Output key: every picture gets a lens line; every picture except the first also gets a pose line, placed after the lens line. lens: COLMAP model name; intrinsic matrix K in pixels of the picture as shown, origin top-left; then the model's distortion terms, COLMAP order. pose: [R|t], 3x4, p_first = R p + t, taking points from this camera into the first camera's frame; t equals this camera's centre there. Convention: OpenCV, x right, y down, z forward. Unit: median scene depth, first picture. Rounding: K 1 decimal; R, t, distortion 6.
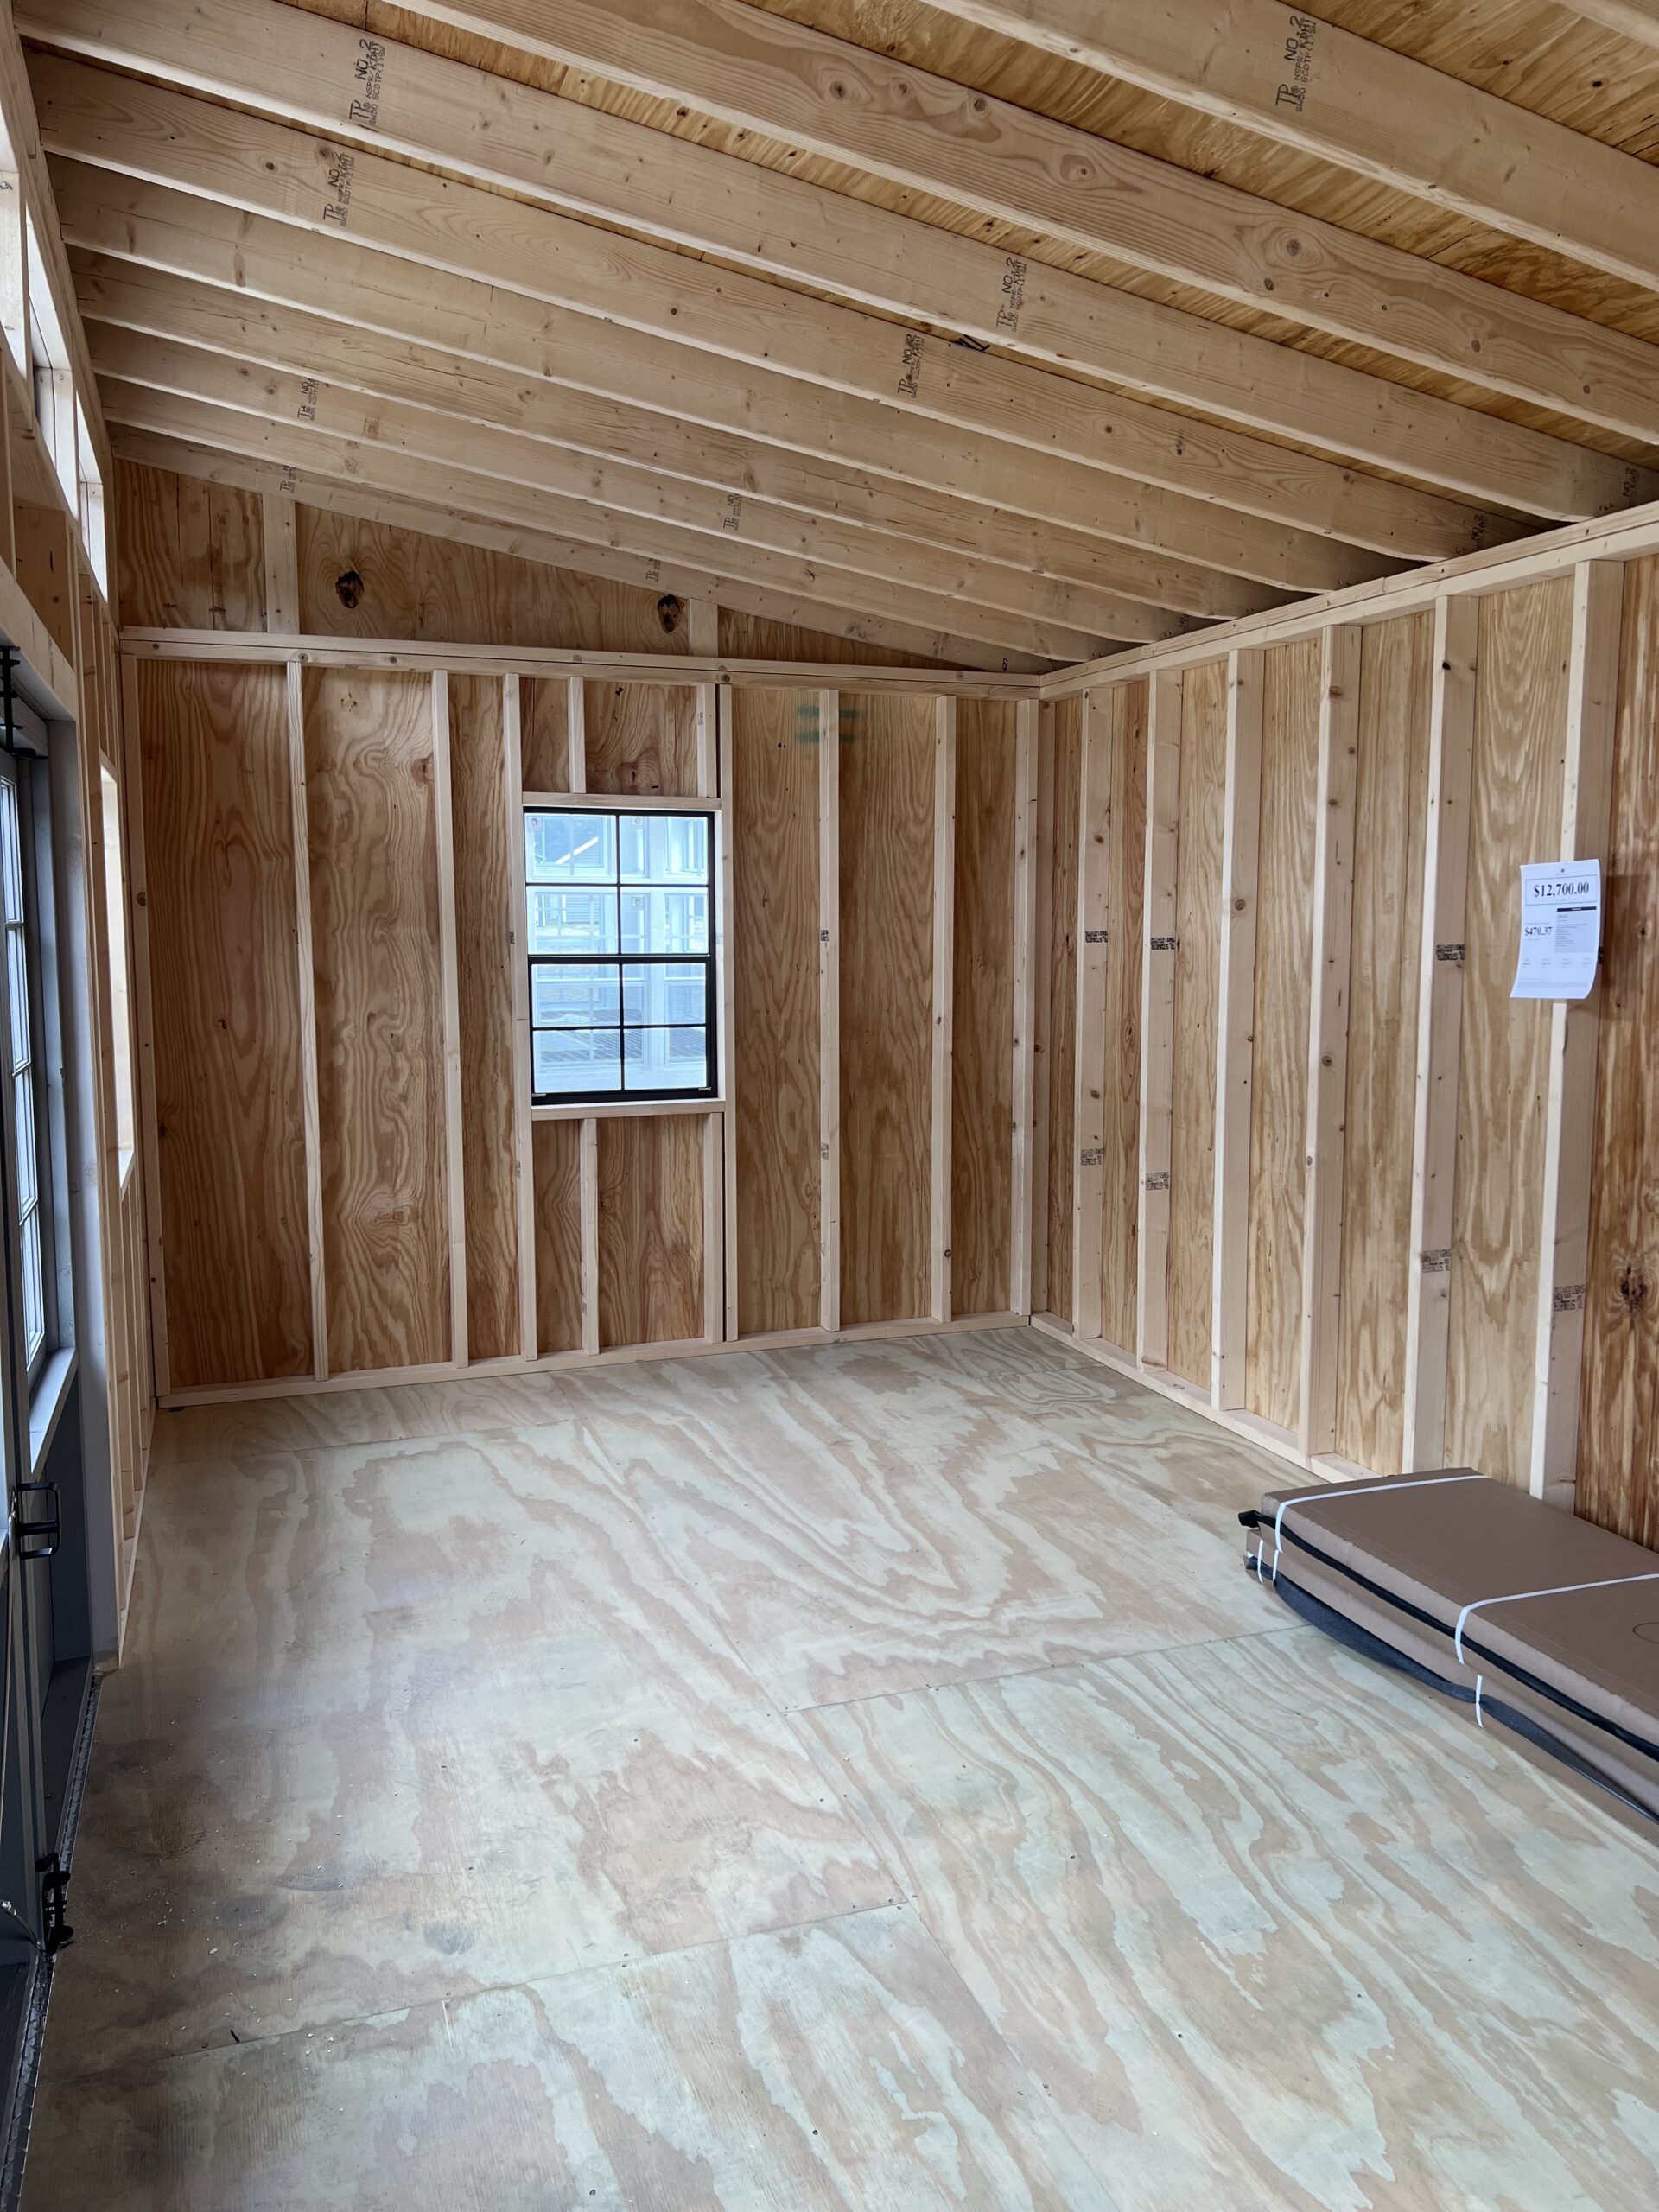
lens RADIAL K [[1659.1, 0, 834.0], [0, 1659.1, 1091.3], [0, 0, 1]] dist [0.048178, -0.052052]
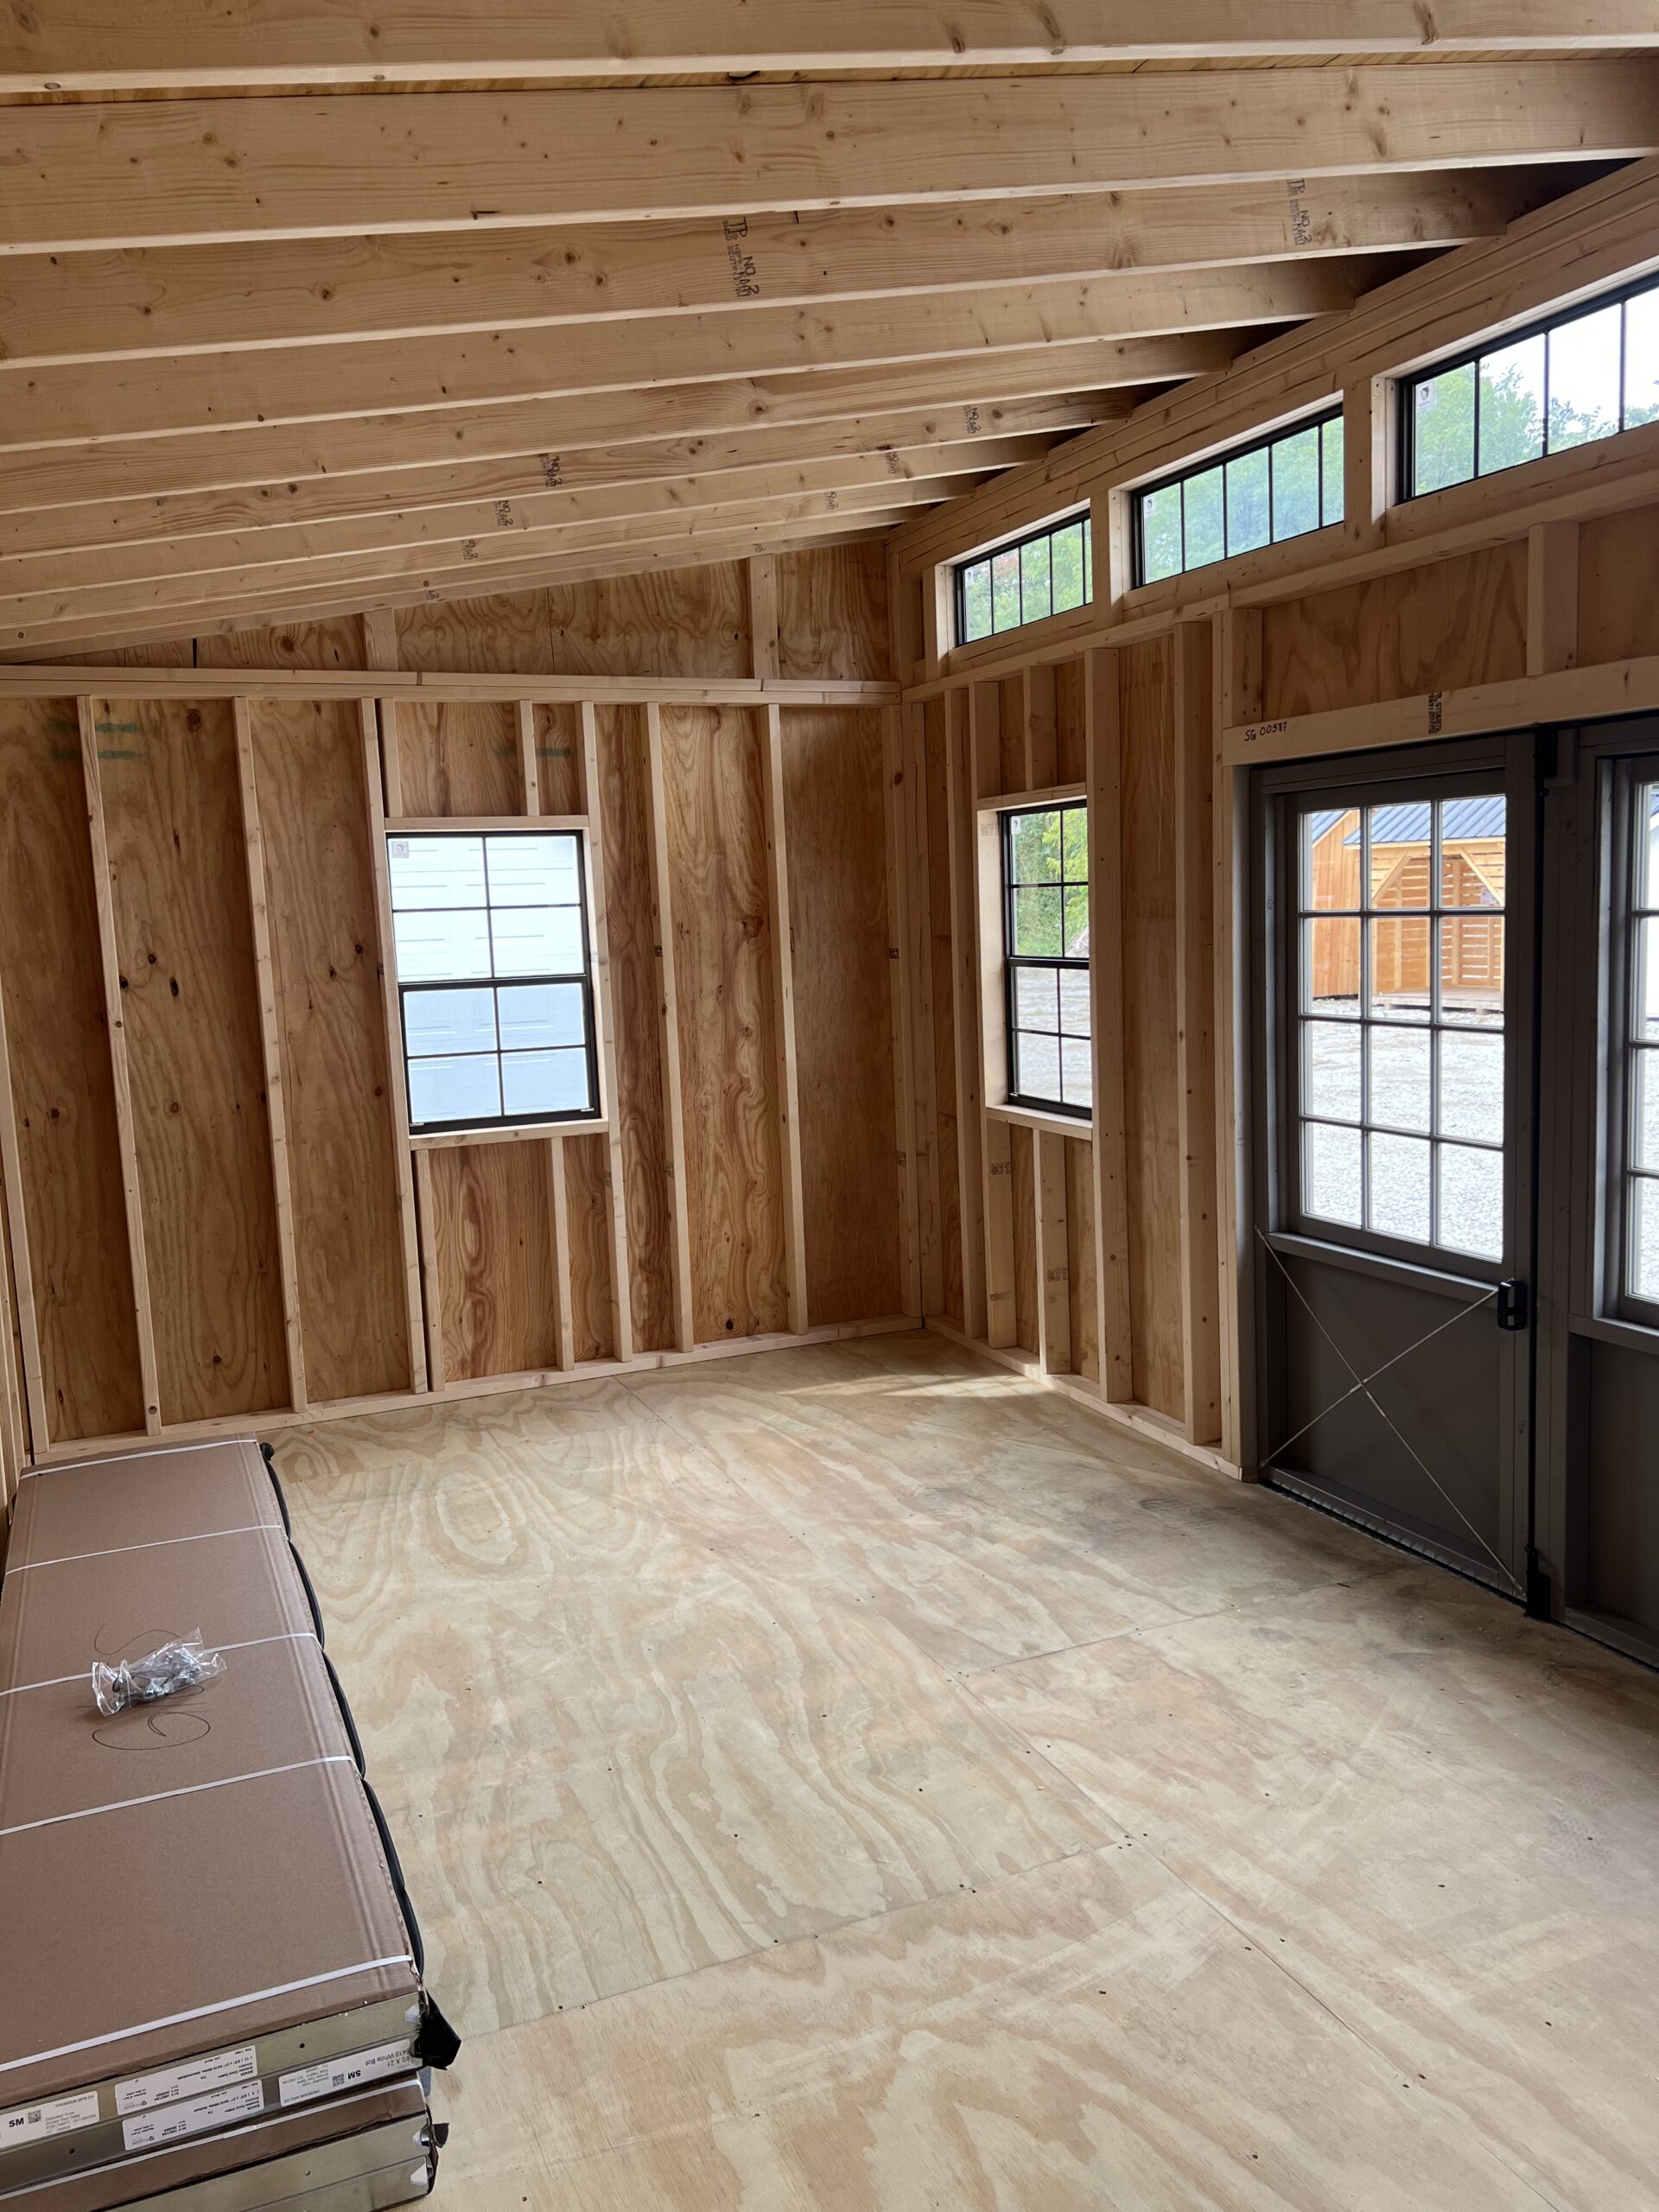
lens RADIAL K [[1659.1, 0, 828.3], [0, 1659.1, 1105.0], [0, 0, 1]] dist [0.048178, -0.052052]
pose [[-0.997202, 0.044233, -0.060266, 0.176480], [0.028899, 0.971583, 0.234928, -0.231011], [0.068945, 0.232529, -0.970143, 1.884883]]
